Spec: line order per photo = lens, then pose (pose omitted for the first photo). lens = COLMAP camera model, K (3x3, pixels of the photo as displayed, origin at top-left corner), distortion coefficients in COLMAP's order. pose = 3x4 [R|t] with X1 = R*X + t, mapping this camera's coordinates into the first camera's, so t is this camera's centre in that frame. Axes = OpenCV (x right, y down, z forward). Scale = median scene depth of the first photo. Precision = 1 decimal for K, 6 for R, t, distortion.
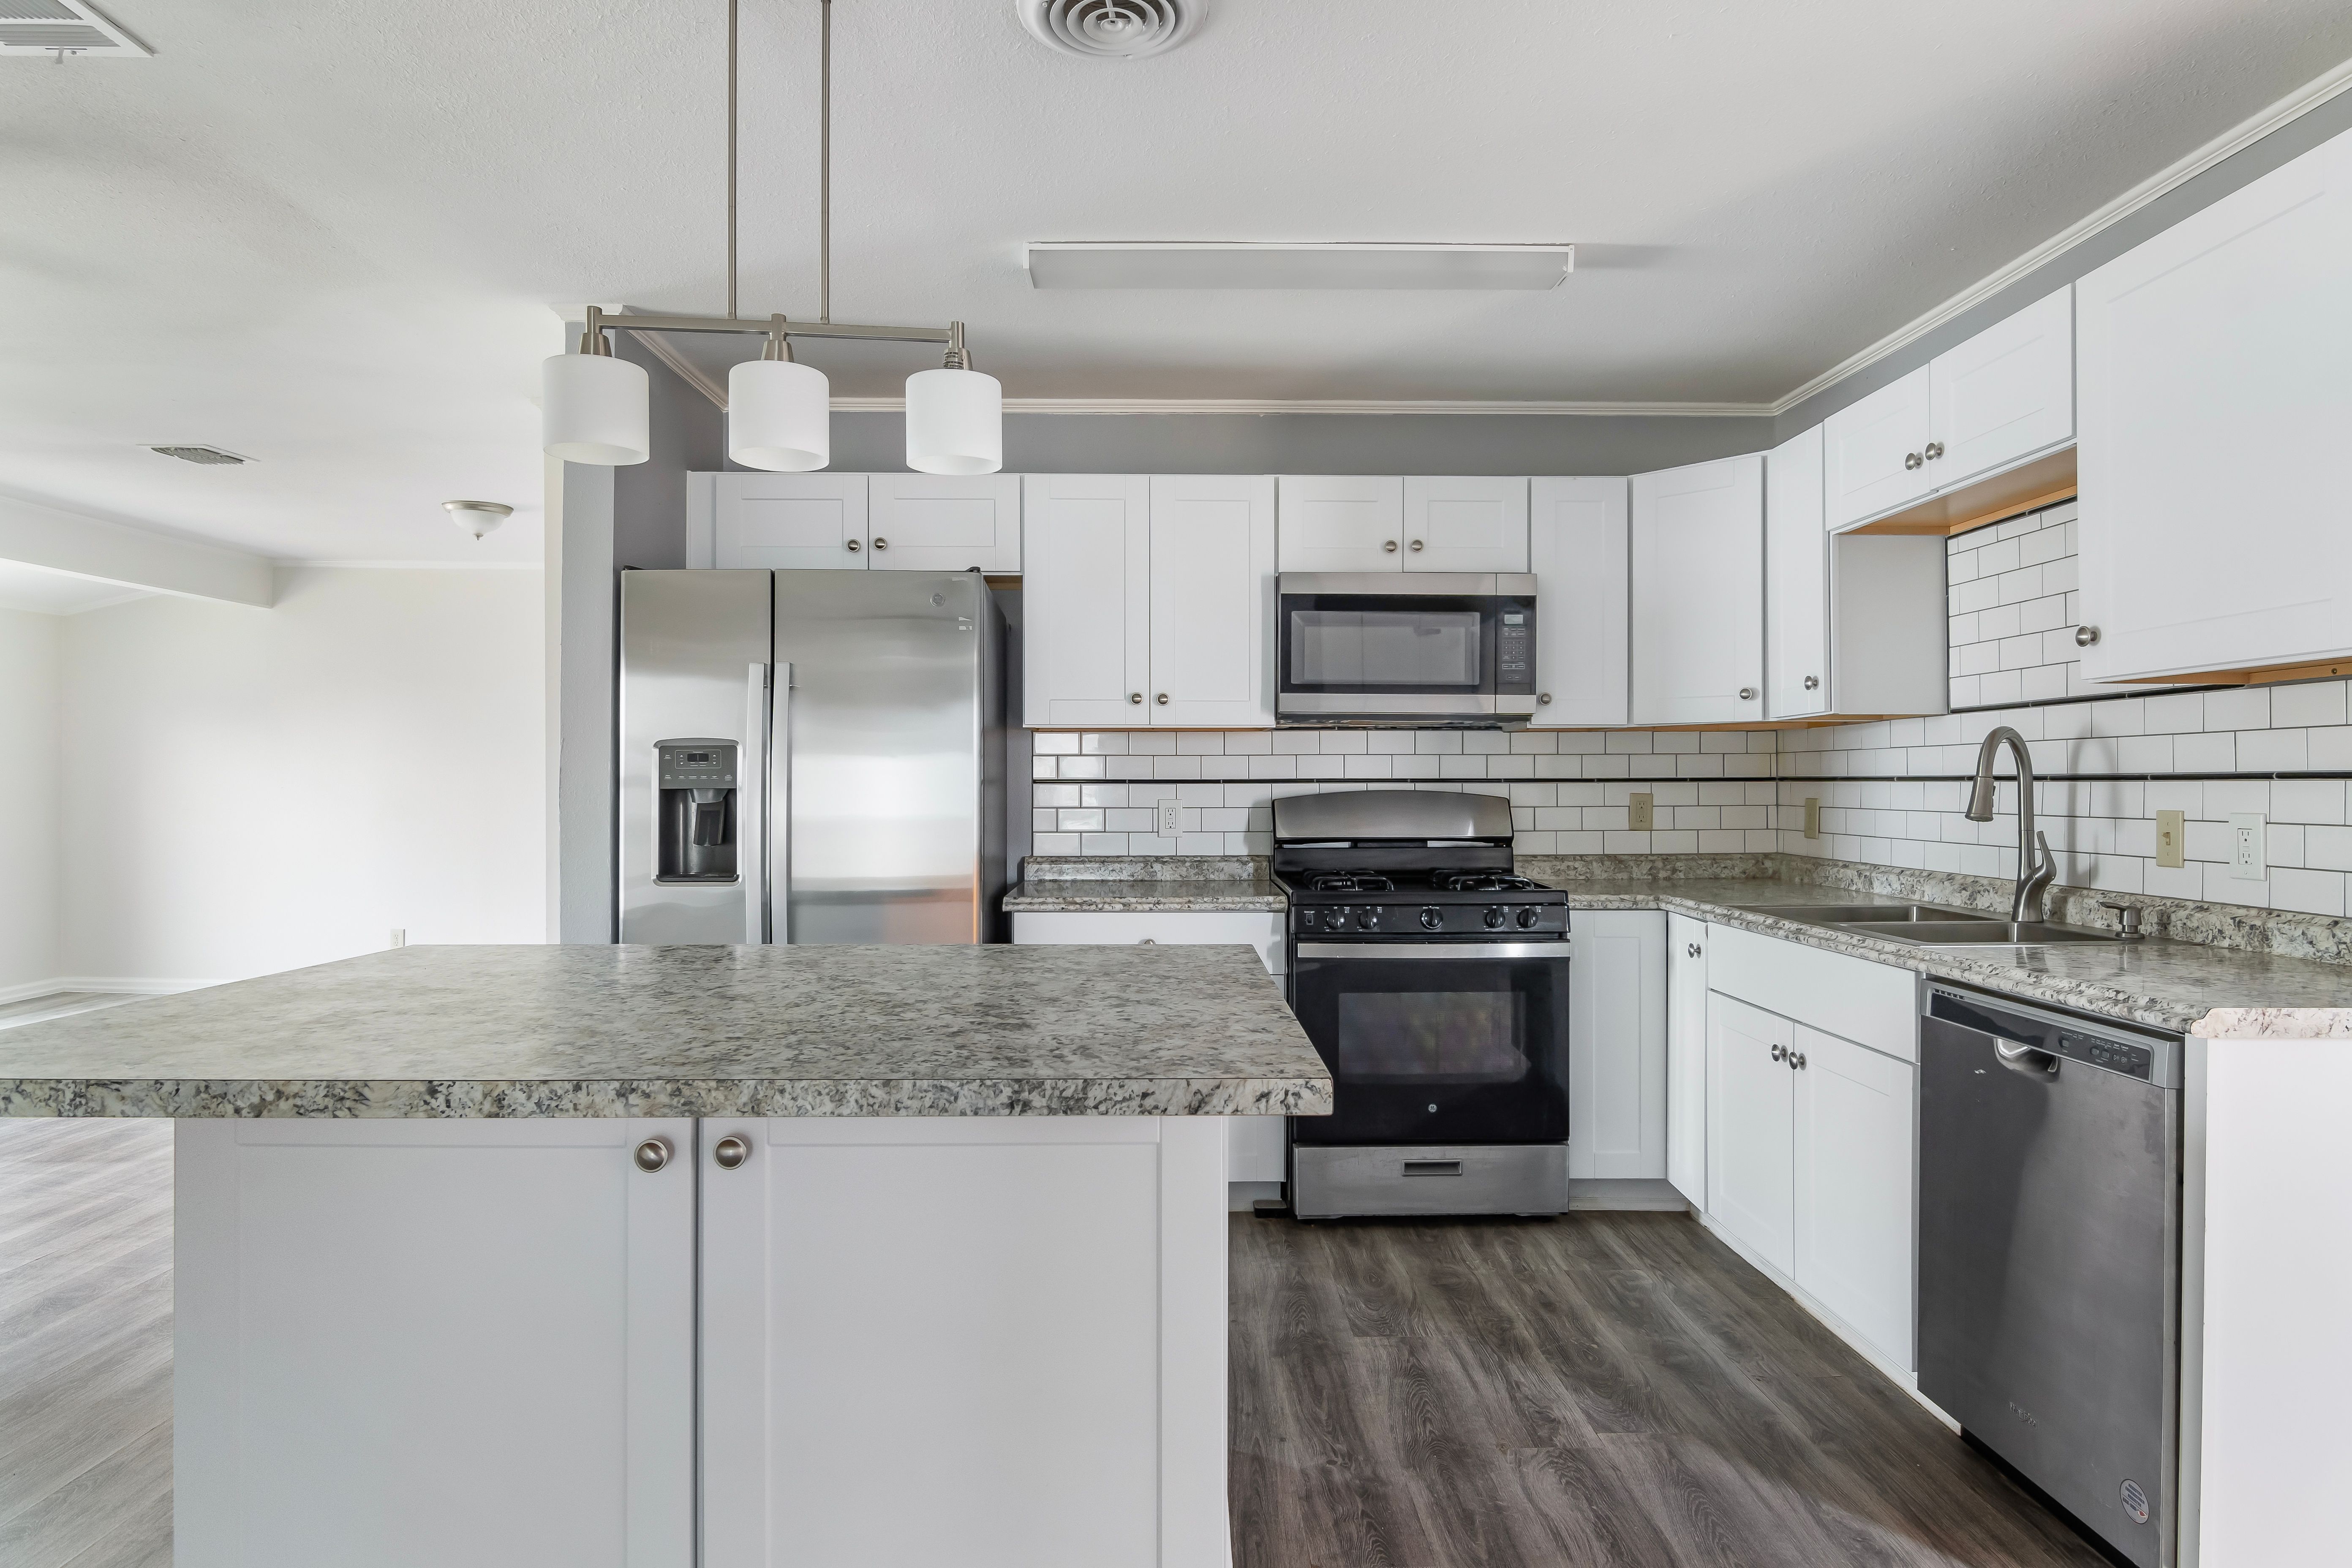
lens RADIAL K [[1298.3, 0, 1178.5], [0, 1298.3, 778.3], [0, 0, 1]] dist [-0.001794, -0.008382]
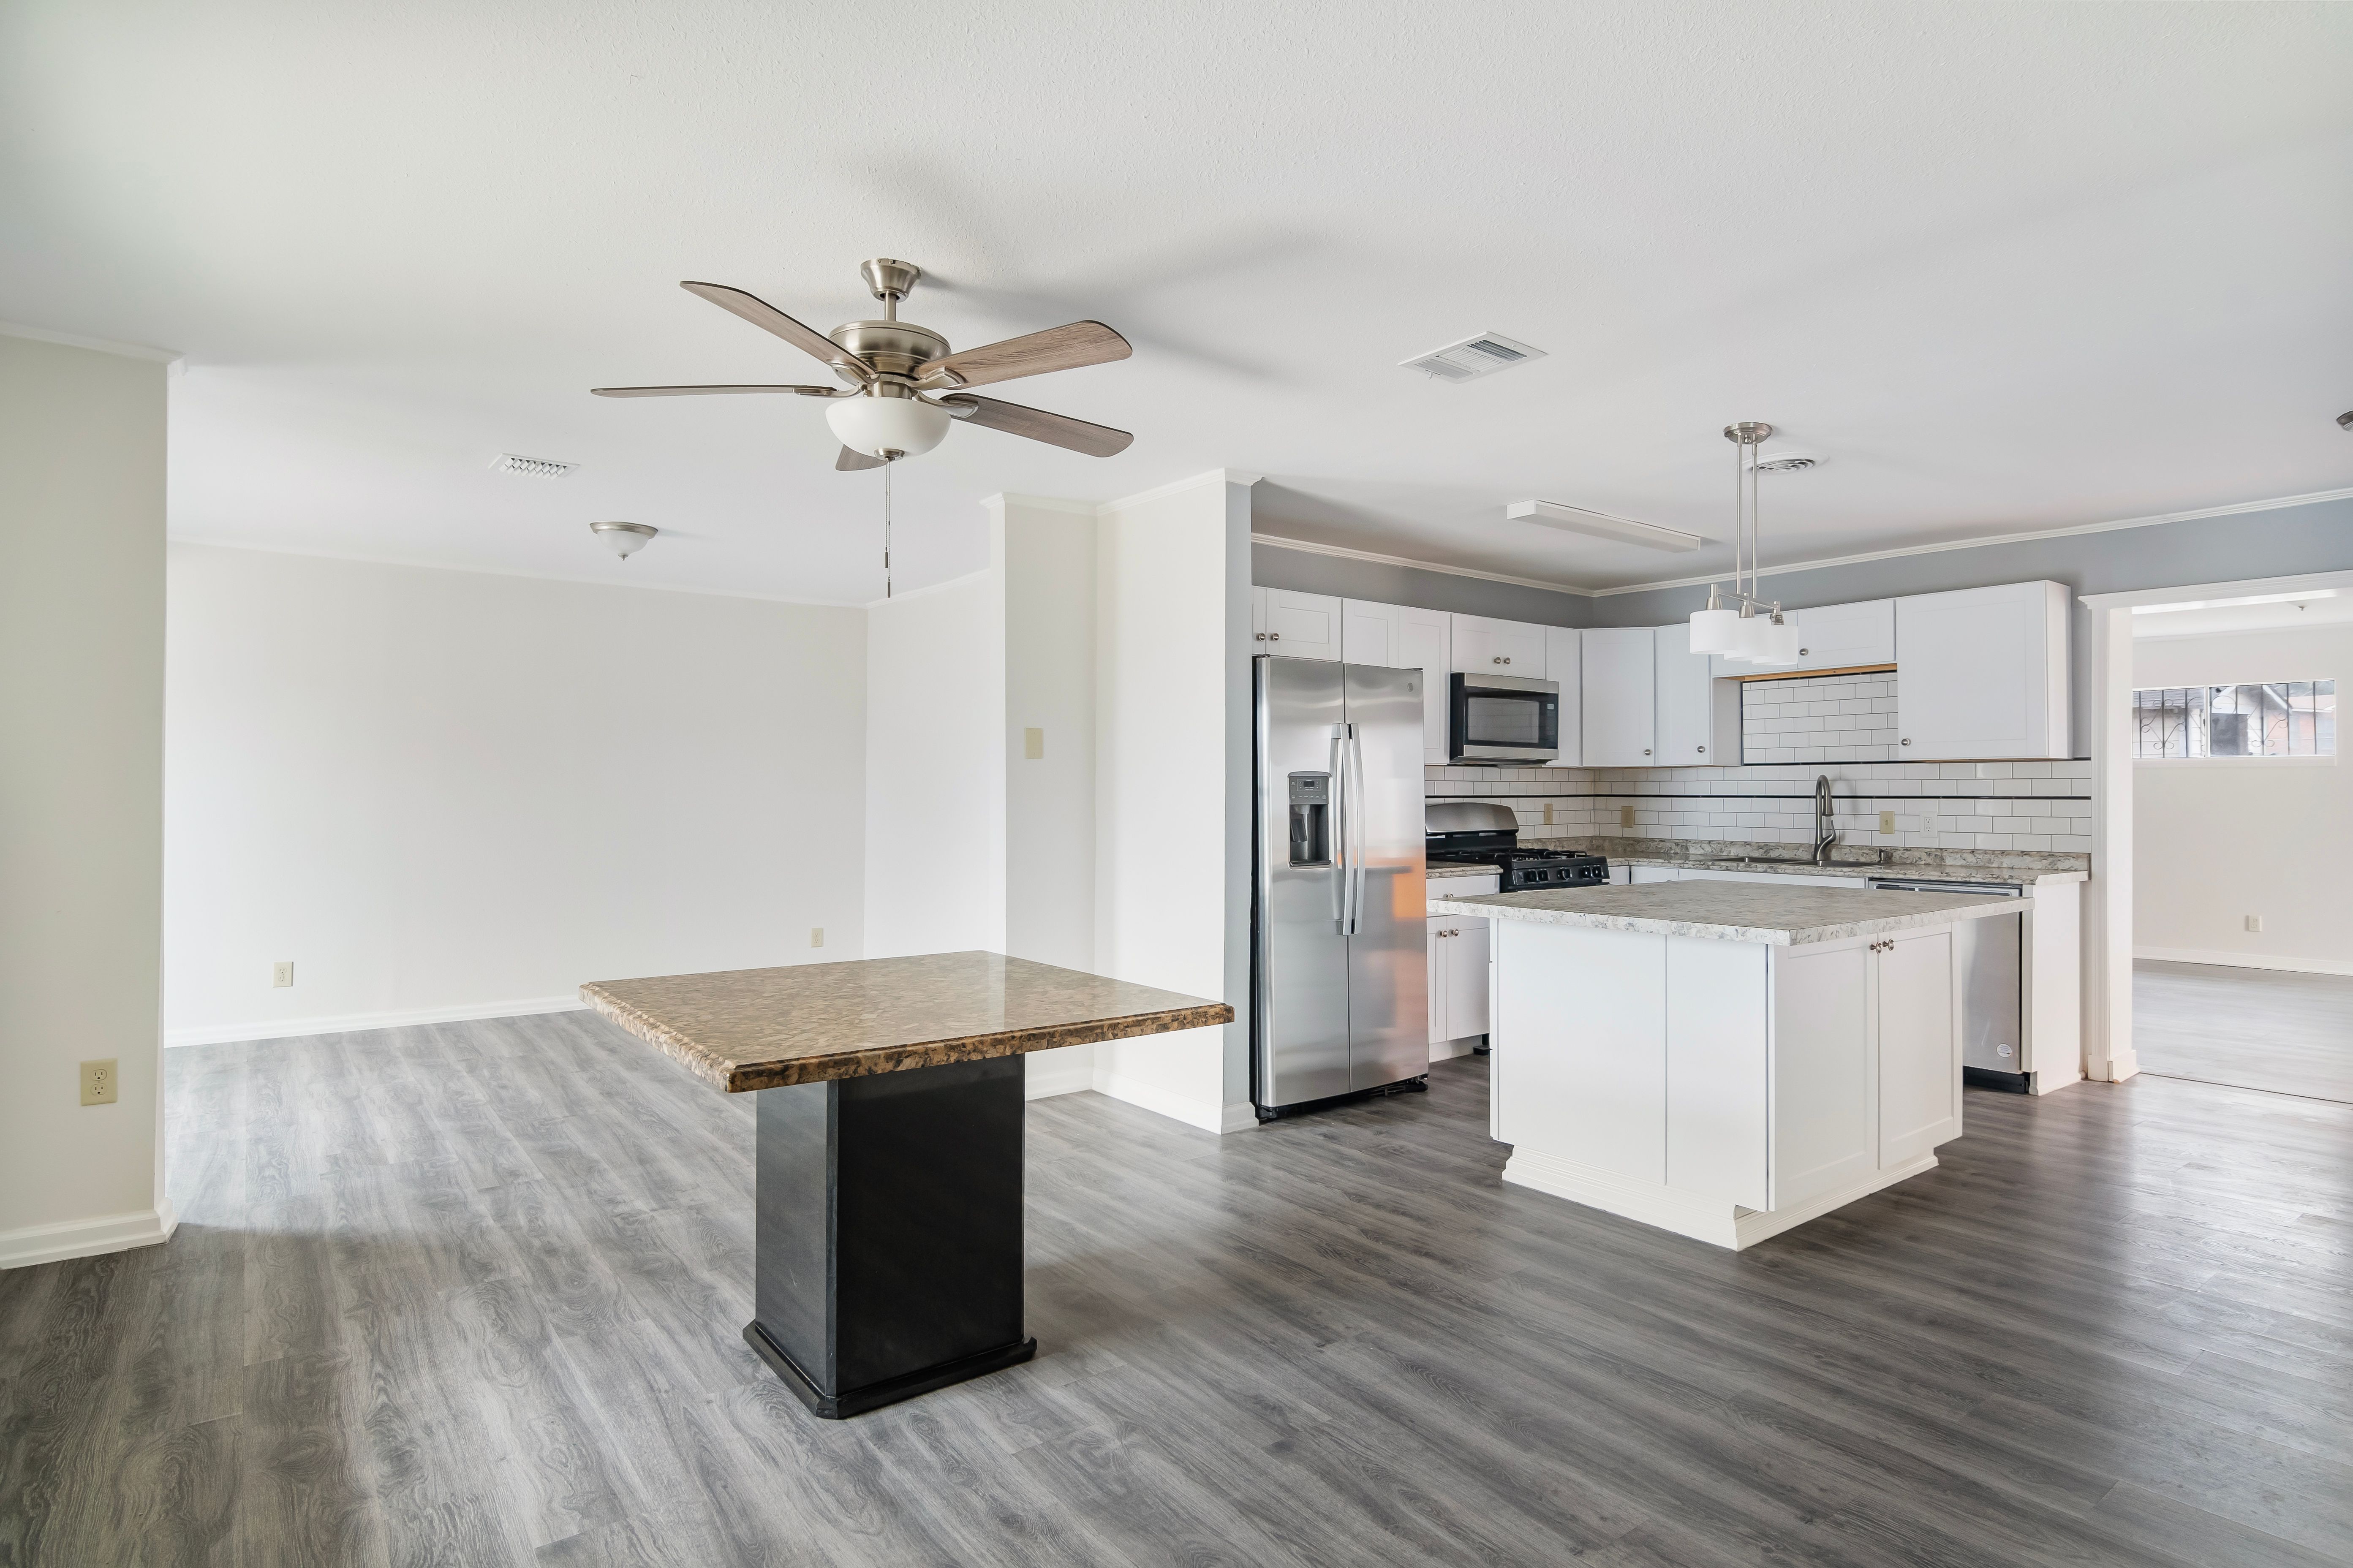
lens RADIAL K [[1235.0, 0, 1180.9], [0, 1235.0, 780.3], [0, 0, 1]] dist [-0.002799, -0.007260]
pose [[0.805933, 0.006661, 0.591970, -1.220259], [-0.004388, 0.999976, -0.005278, -0.010585], [-0.591991, 0.001656, 0.805943, -0.068126]]
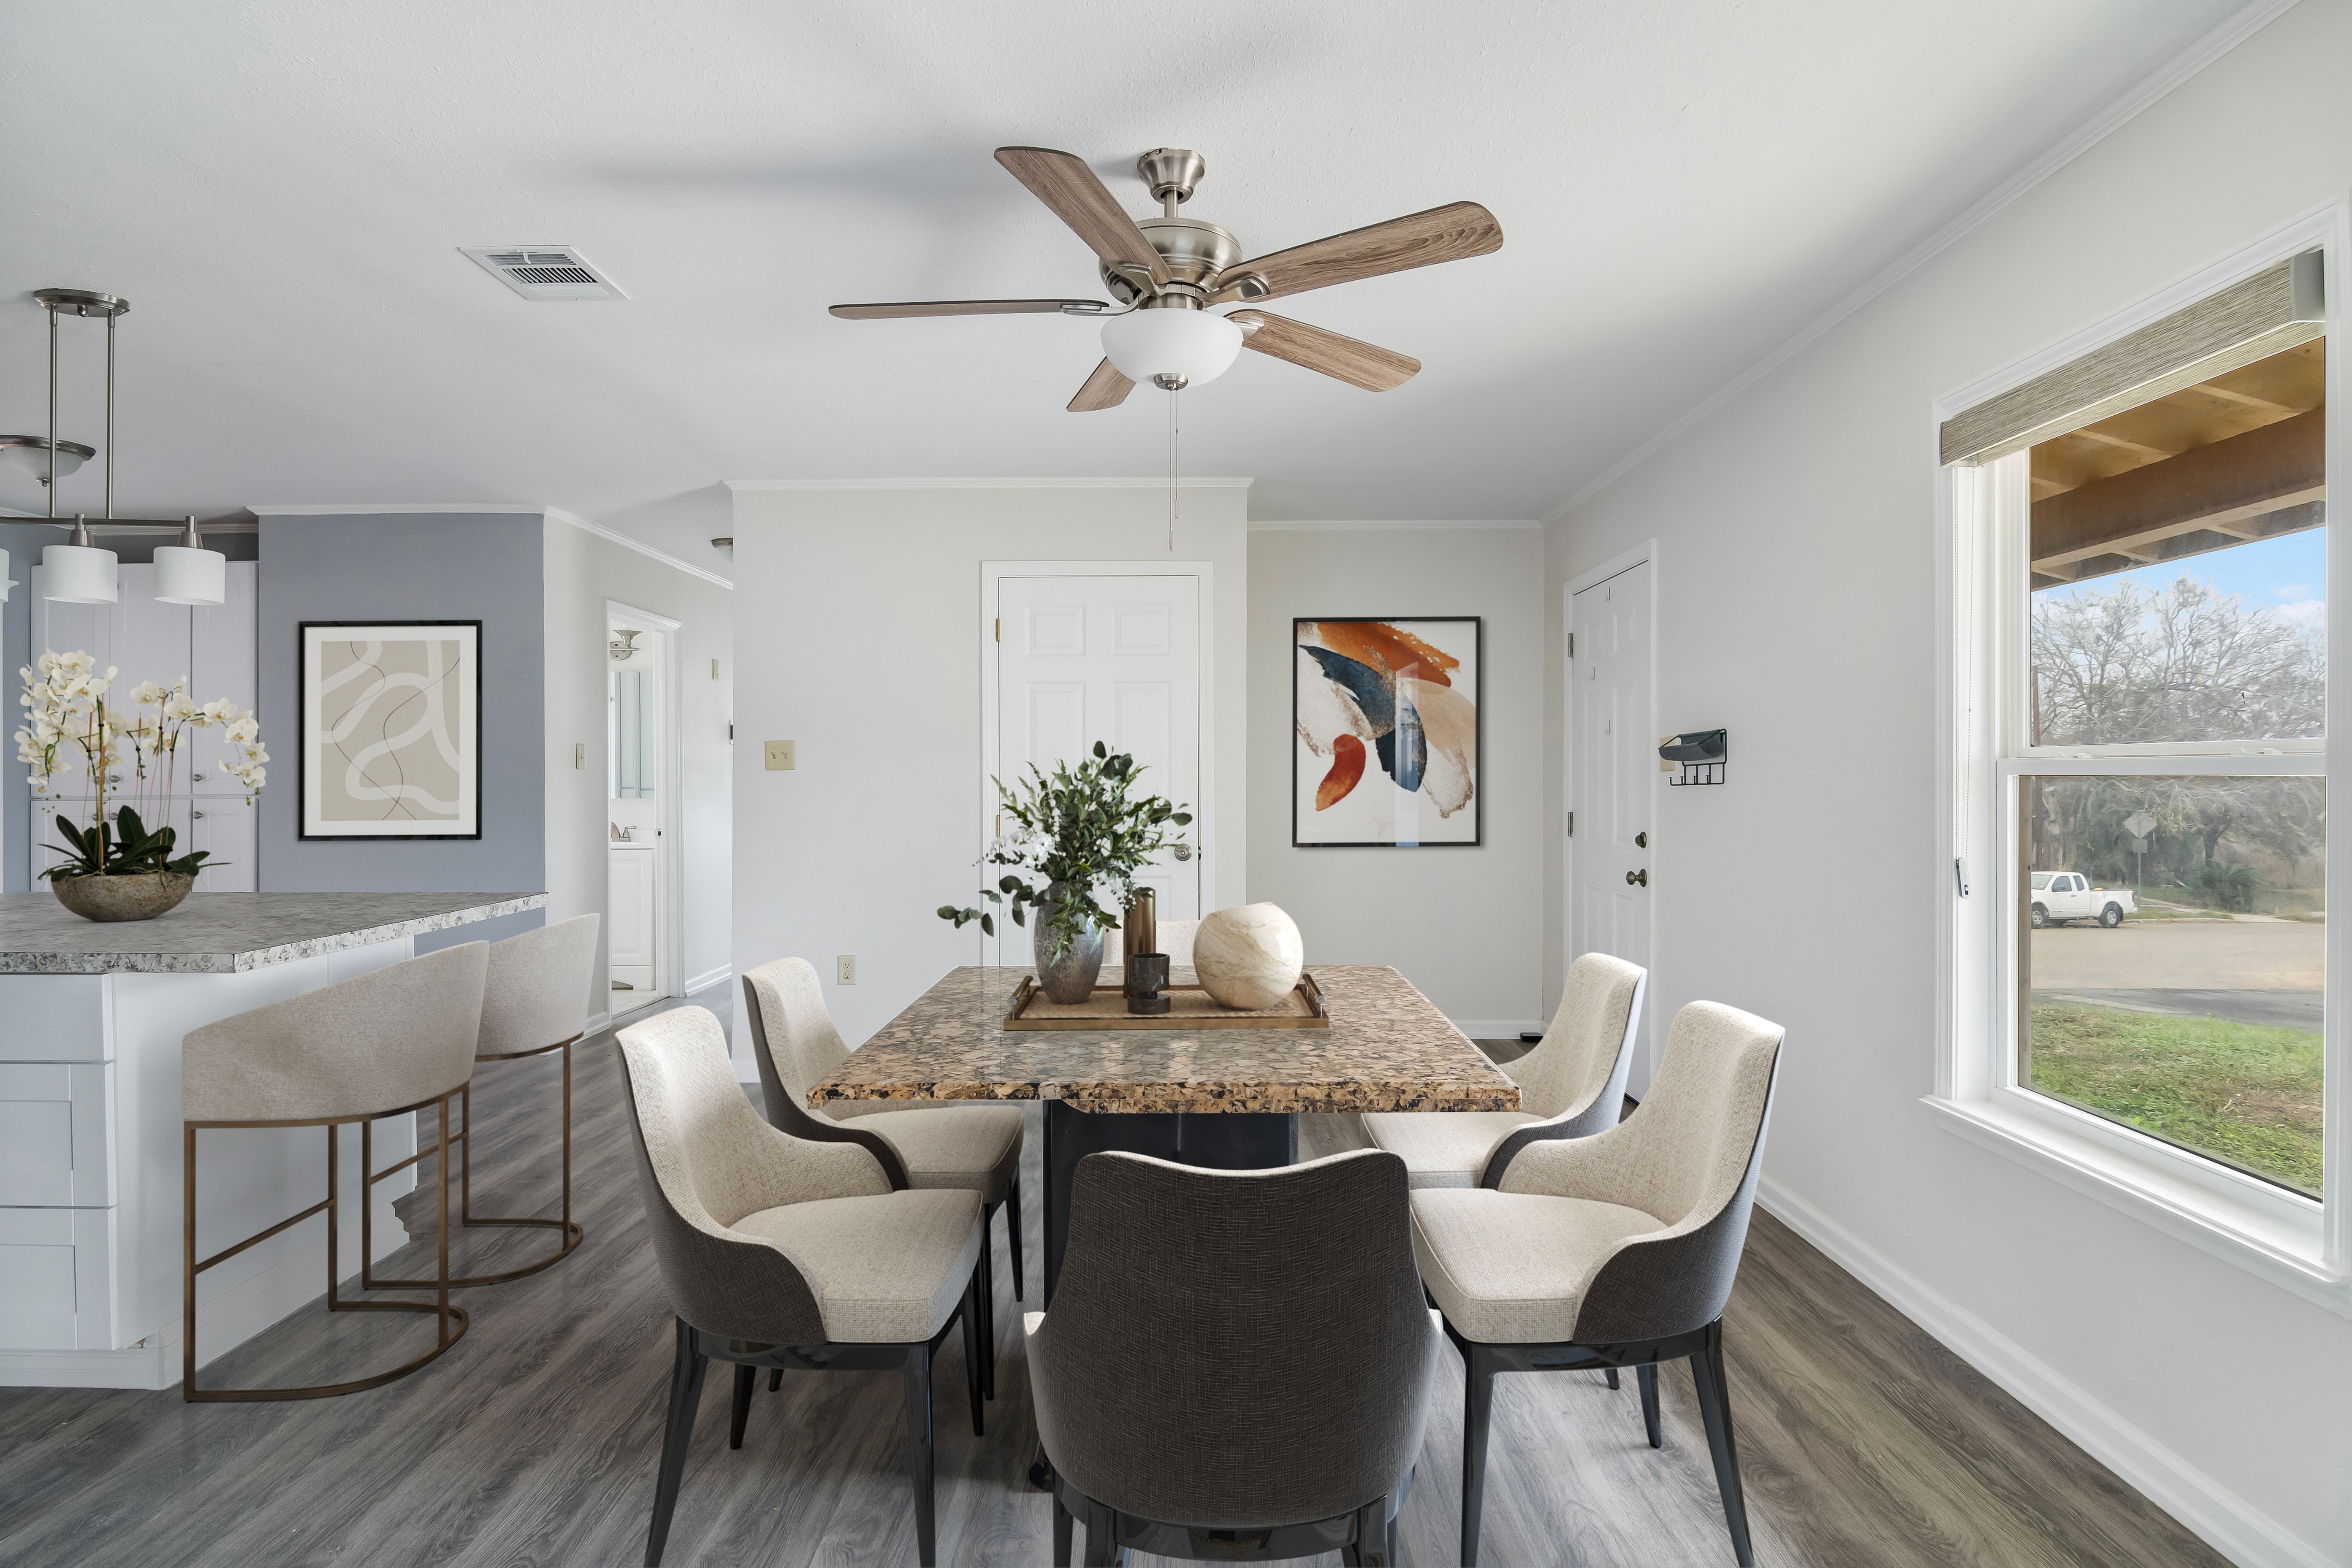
lens RADIAL K [[1221.8, 0, 1152.3], [0, 1221.8, 775.1], [0, 0, 1]] dist [-0.004711, -0.001337]
pose [[-0.998858, 0.003258, 0.047668, -0.928460], [0.003064, 0.999987, -0.004143, -0.005637], [-0.047681, -0.003992, -0.998855, 1.317773]]
